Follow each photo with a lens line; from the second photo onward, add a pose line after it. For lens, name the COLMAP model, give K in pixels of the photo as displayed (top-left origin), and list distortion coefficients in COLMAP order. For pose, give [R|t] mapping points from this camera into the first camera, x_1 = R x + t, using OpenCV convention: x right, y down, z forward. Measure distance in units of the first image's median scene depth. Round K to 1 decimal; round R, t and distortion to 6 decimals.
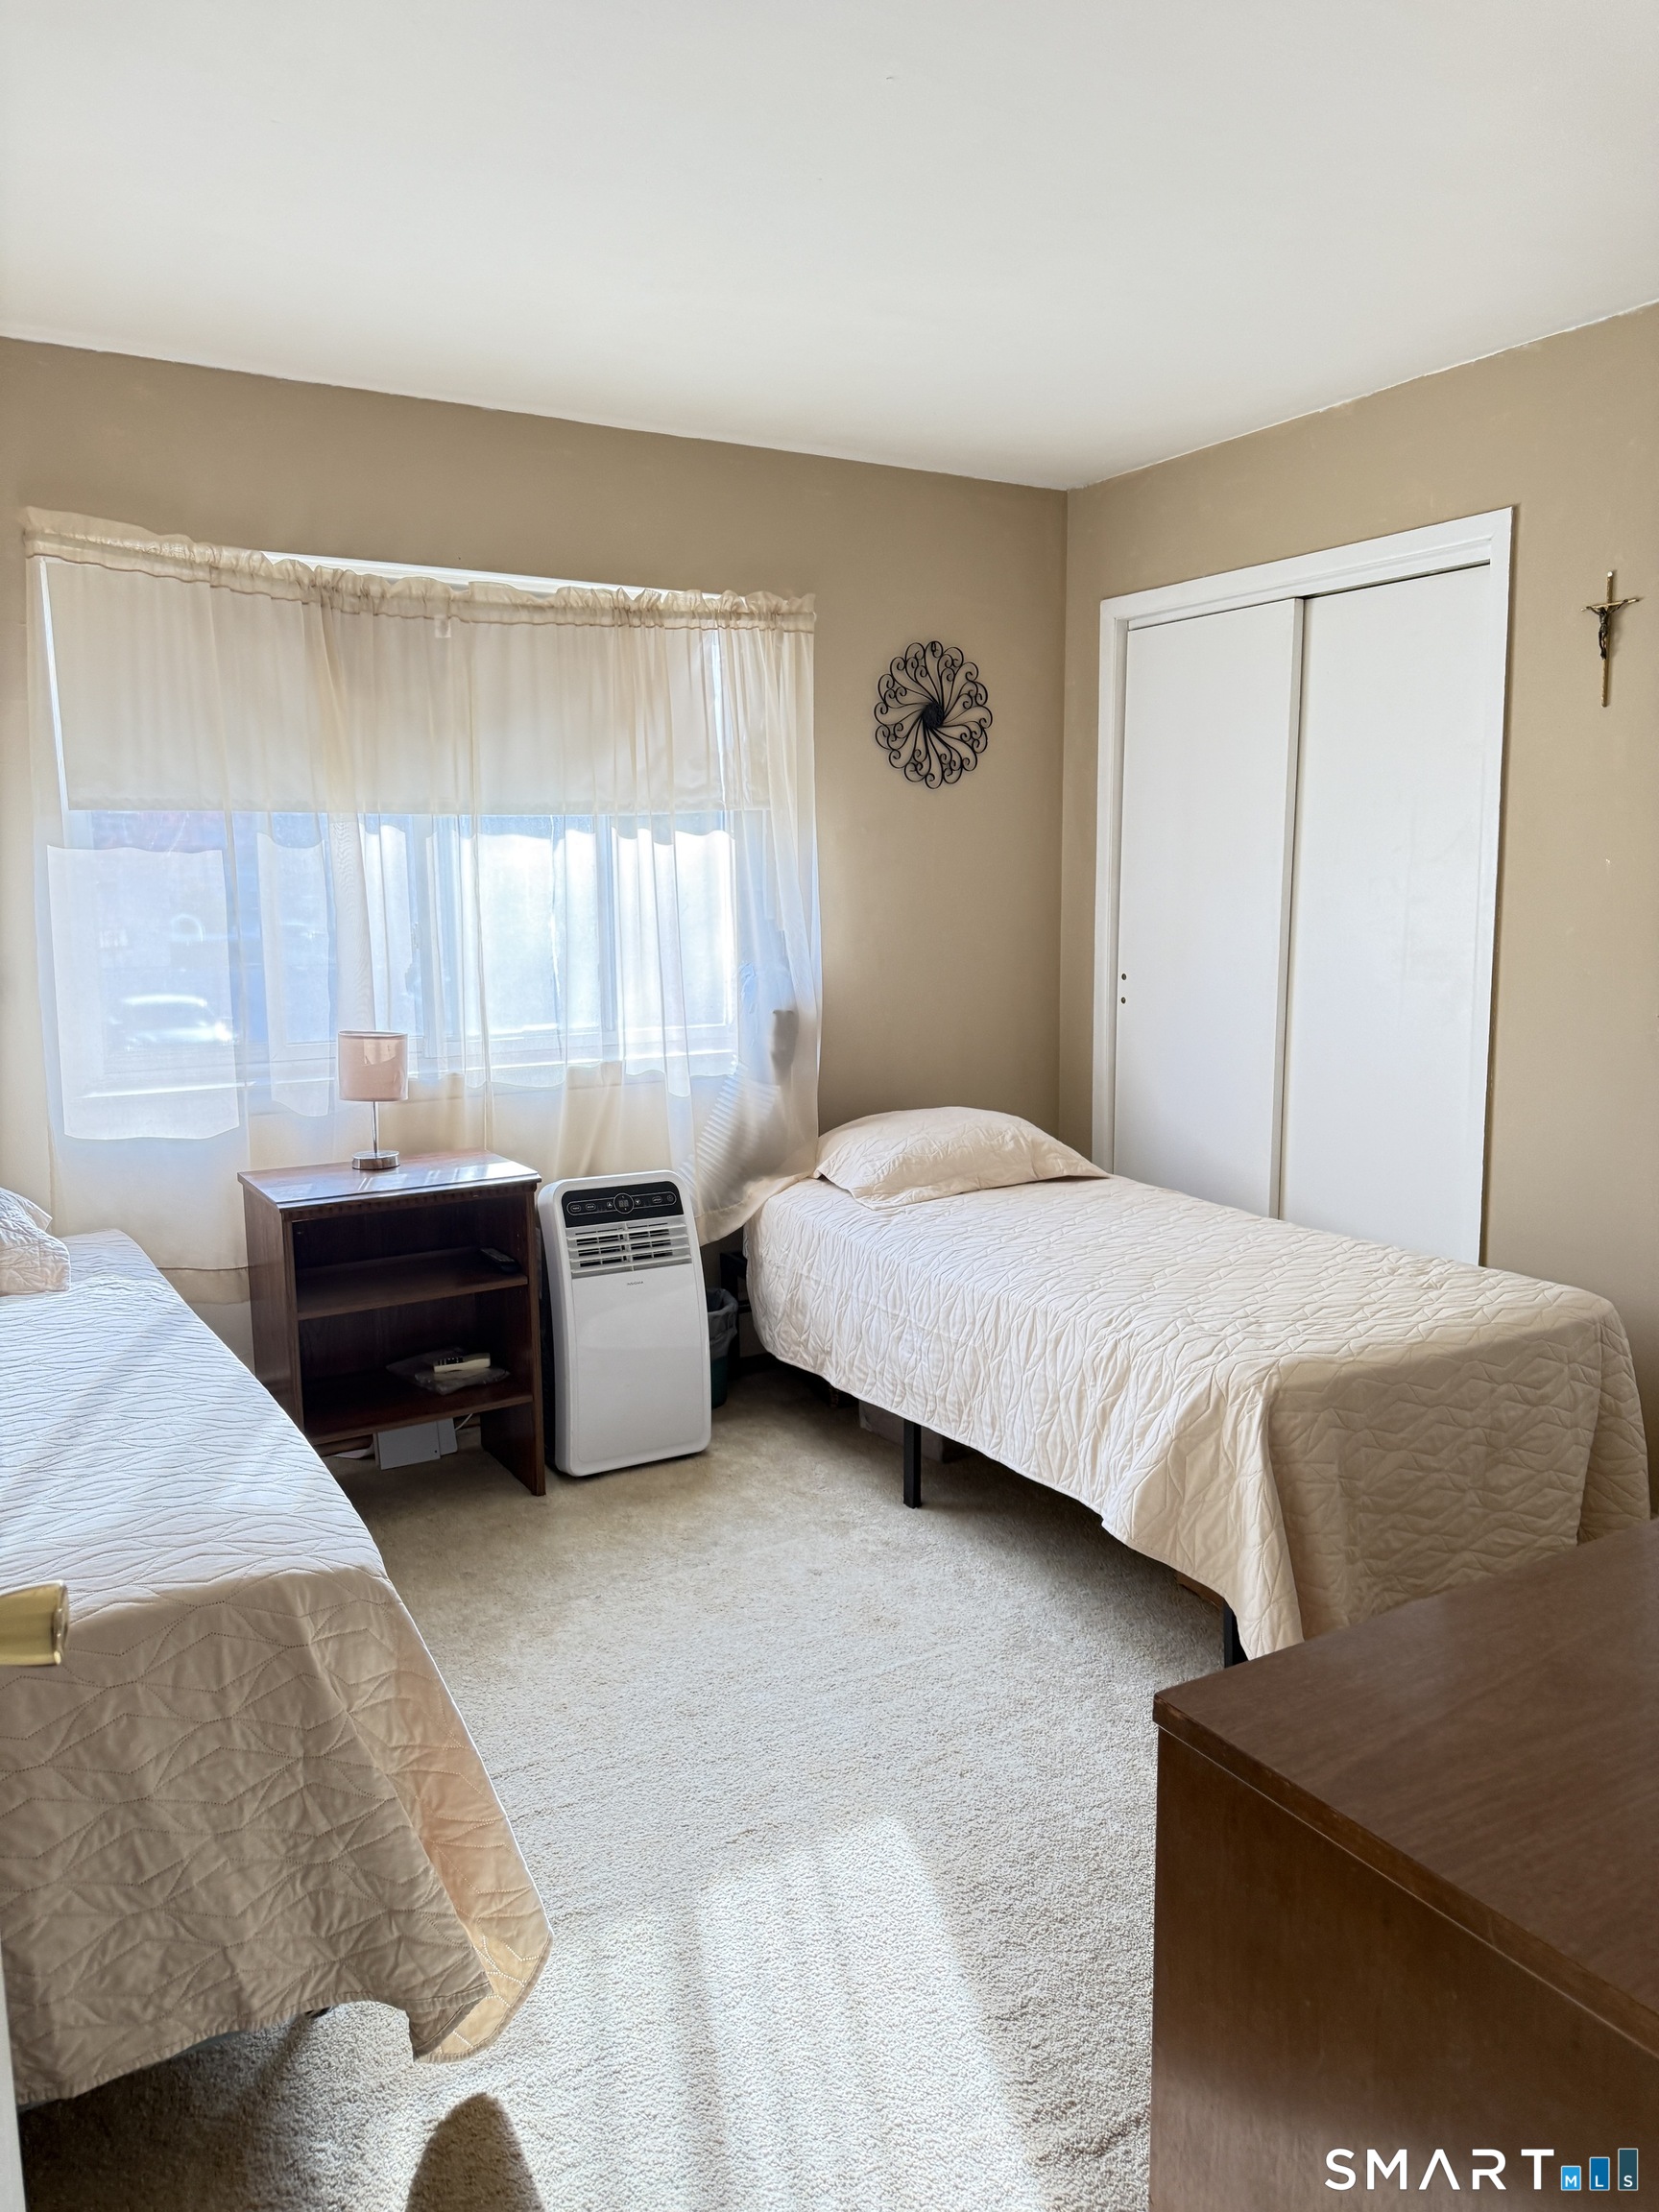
lens RADIAL K [[1532.7, 0, 795.6], [0, 1532.7, 1061.1], [0, 0, 1]] dist [0.131783, -0.155295]
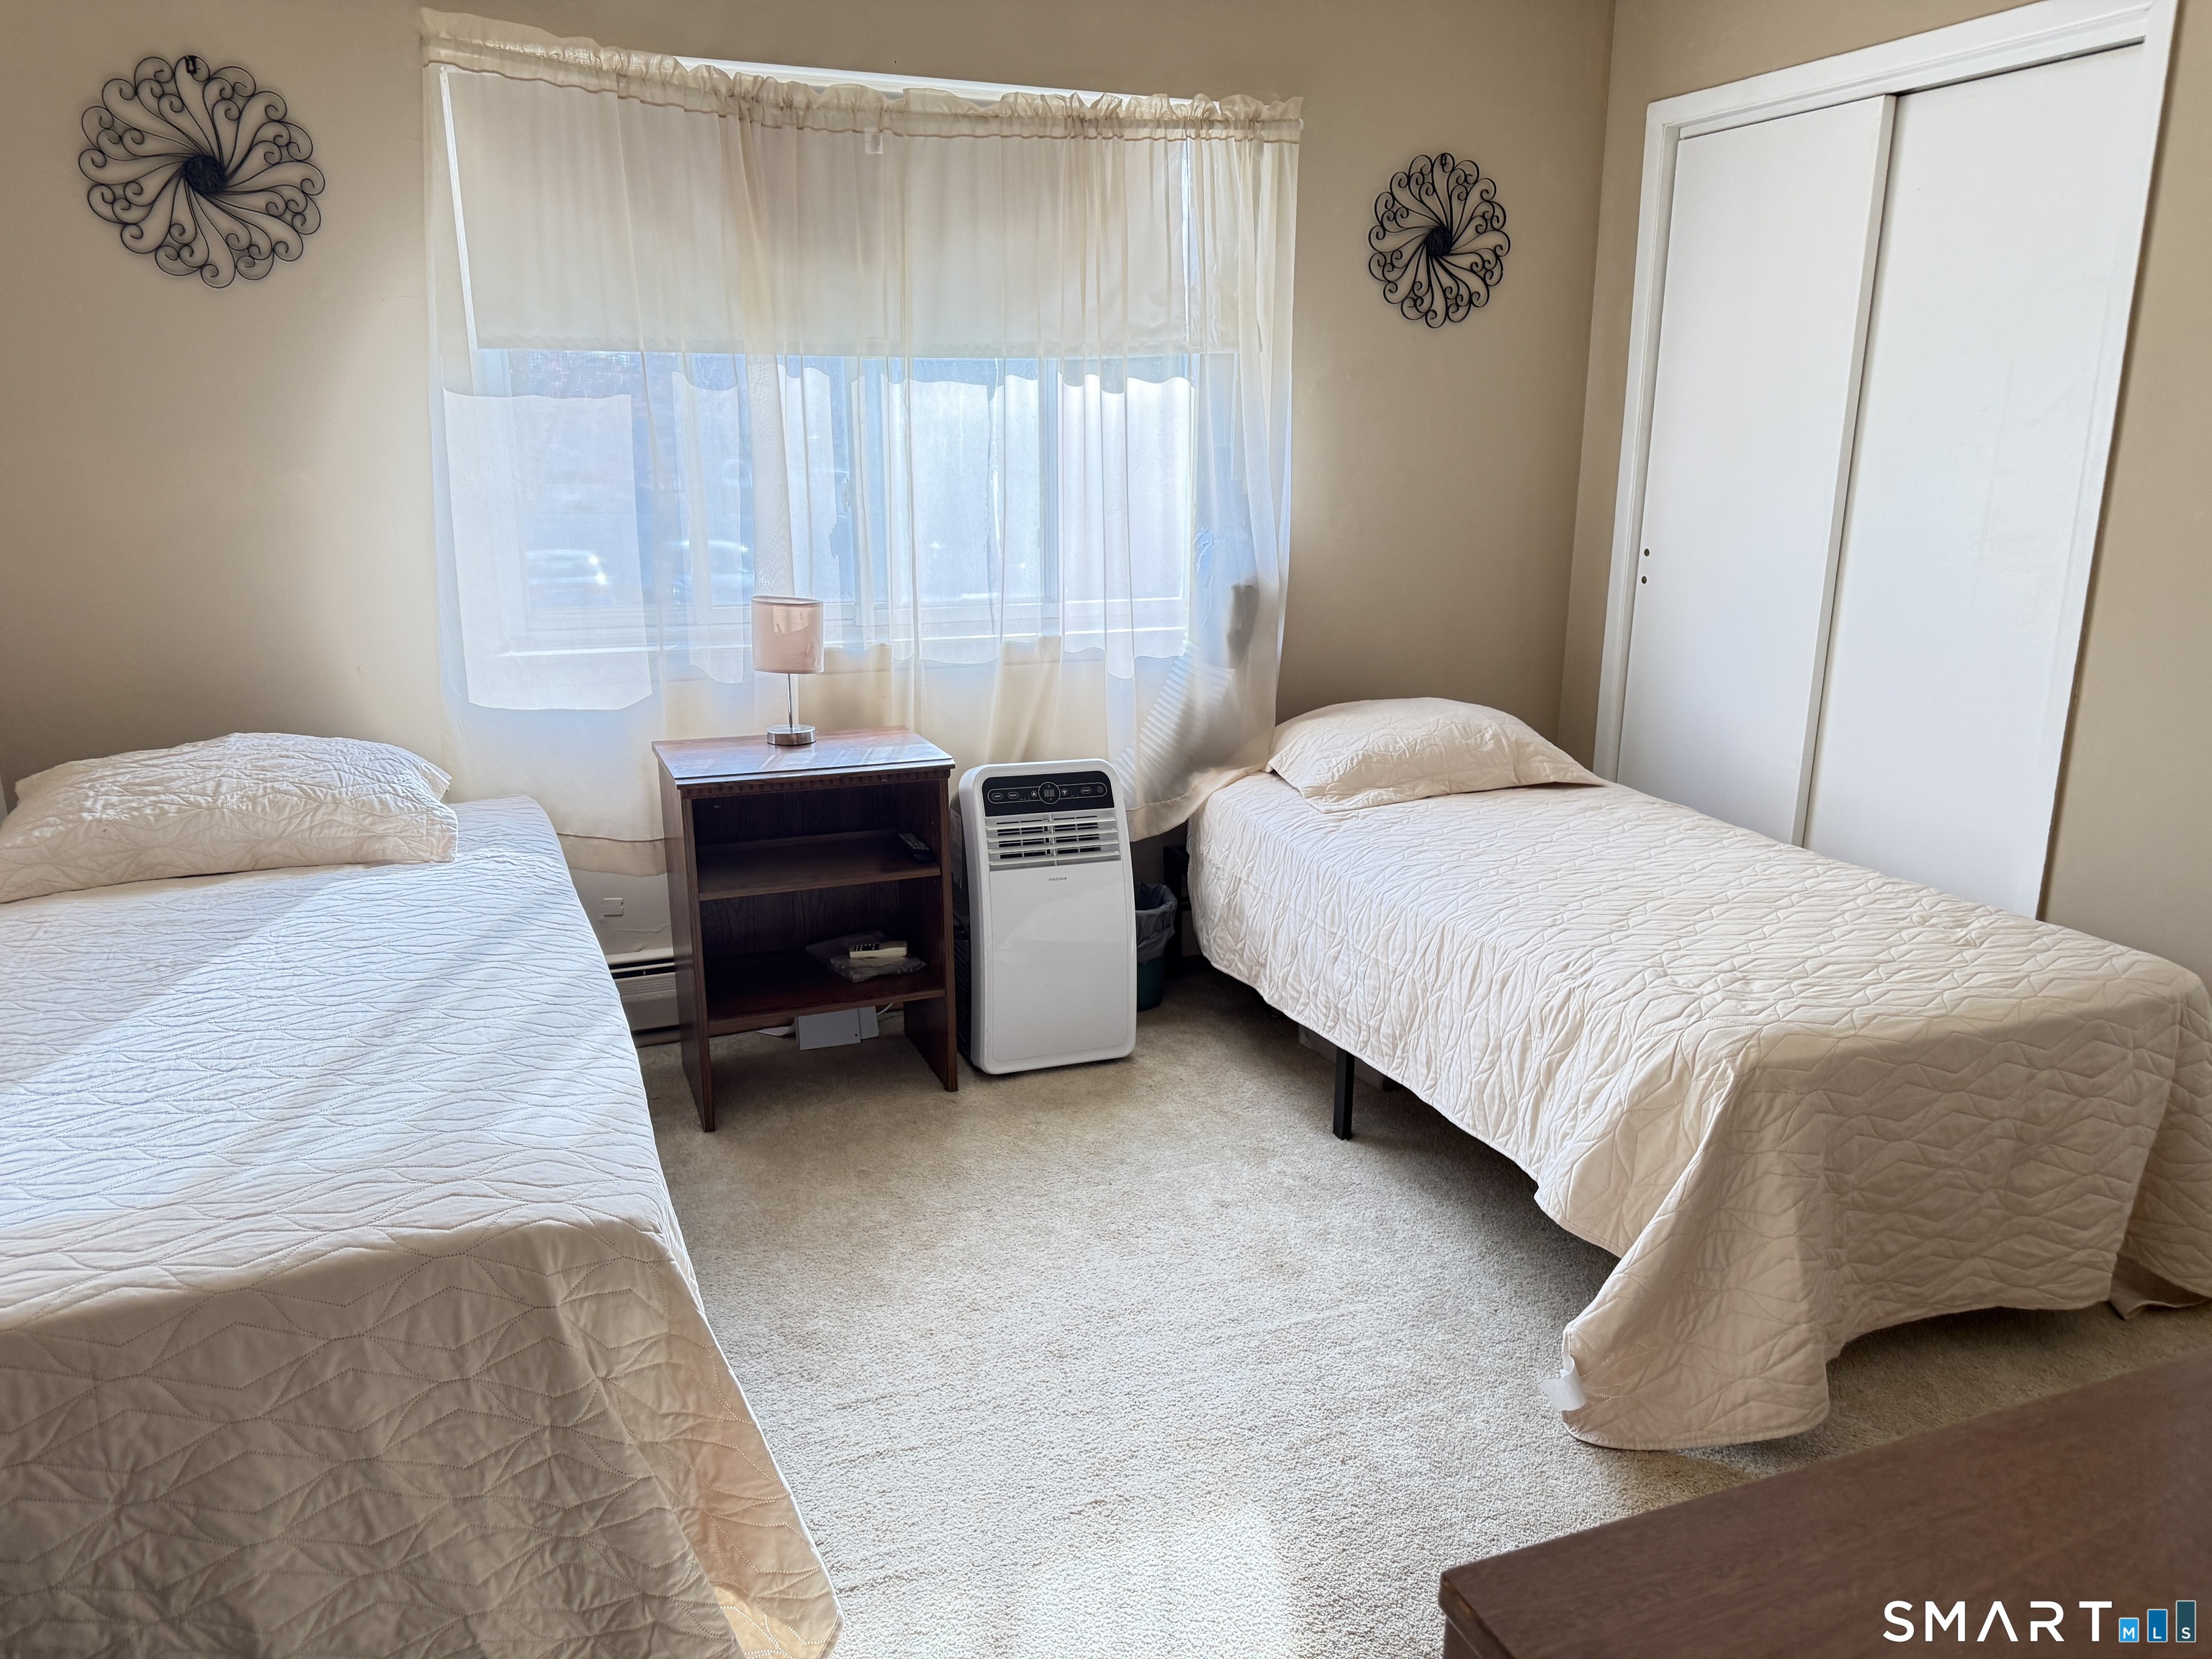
lens RADIAL K [[1538.8, 0, 1097.5], [0, 1538.8, 802.7], [0, 0, 1]] dist [0.114095, -0.140869]
pose [[0.988582, 0.048626, -0.142619, 0.053190], [-0.031498, 0.992275, 0.119990, -0.014805], [0.147352, -0.114128, 0.982478, 0.098675]]
